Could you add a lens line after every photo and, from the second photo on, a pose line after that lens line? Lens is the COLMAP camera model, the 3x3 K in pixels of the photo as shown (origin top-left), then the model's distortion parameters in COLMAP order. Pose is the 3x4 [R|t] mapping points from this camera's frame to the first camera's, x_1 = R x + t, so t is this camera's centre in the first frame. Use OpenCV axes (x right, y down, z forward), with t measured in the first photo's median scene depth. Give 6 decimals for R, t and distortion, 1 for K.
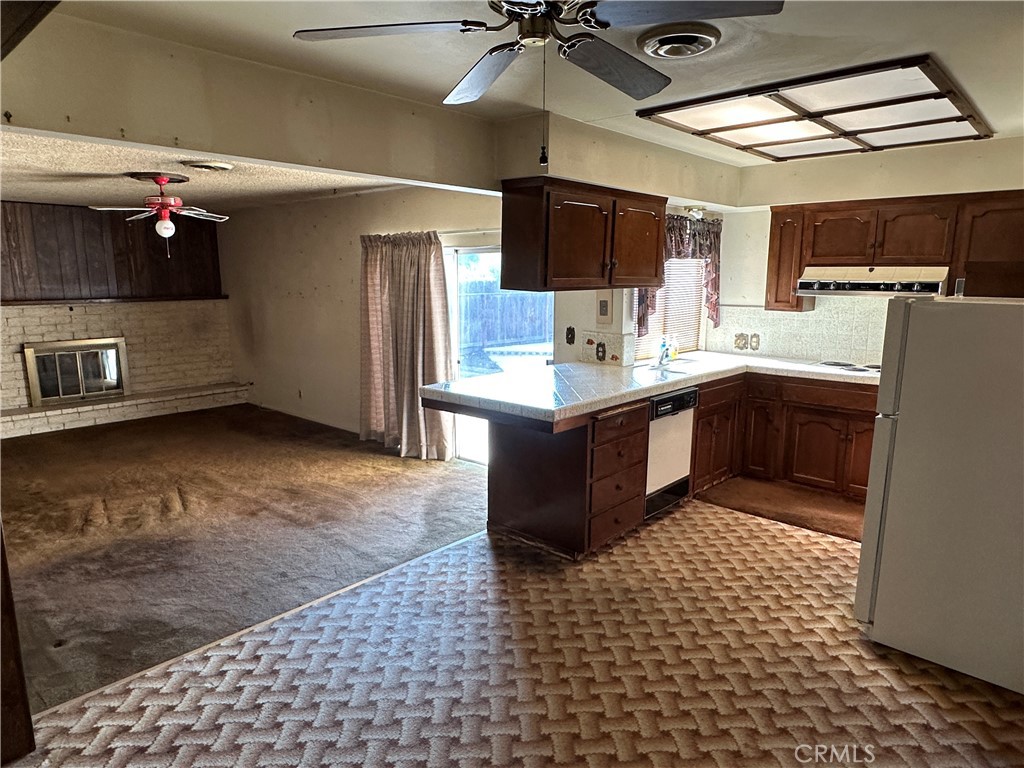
lens RADIAL K [[646.4, 0, 510.7], [0, 646.4, 397.1], [0, 0, 1]] dist [-0.003835, -0.000003]
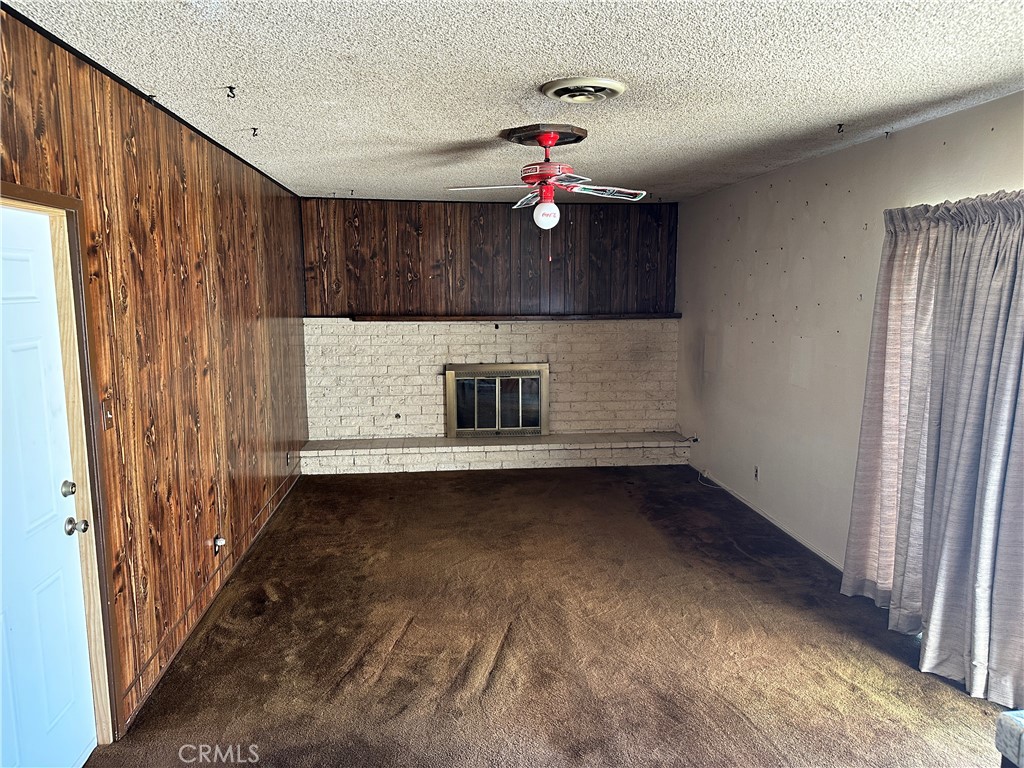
lens RADIAL K [[714.6, 0, 516.2], [0, 714.6, 383.5], [0, 0, 1]] dist [0.104678, -0.152013]
pose [[0.756967, 0.088878, -0.647381, -0.066134], [-0.121038, 0.992634, -0.005249, -0.072816], [0.642146, 0.082331, 0.762148, 0.373970]]
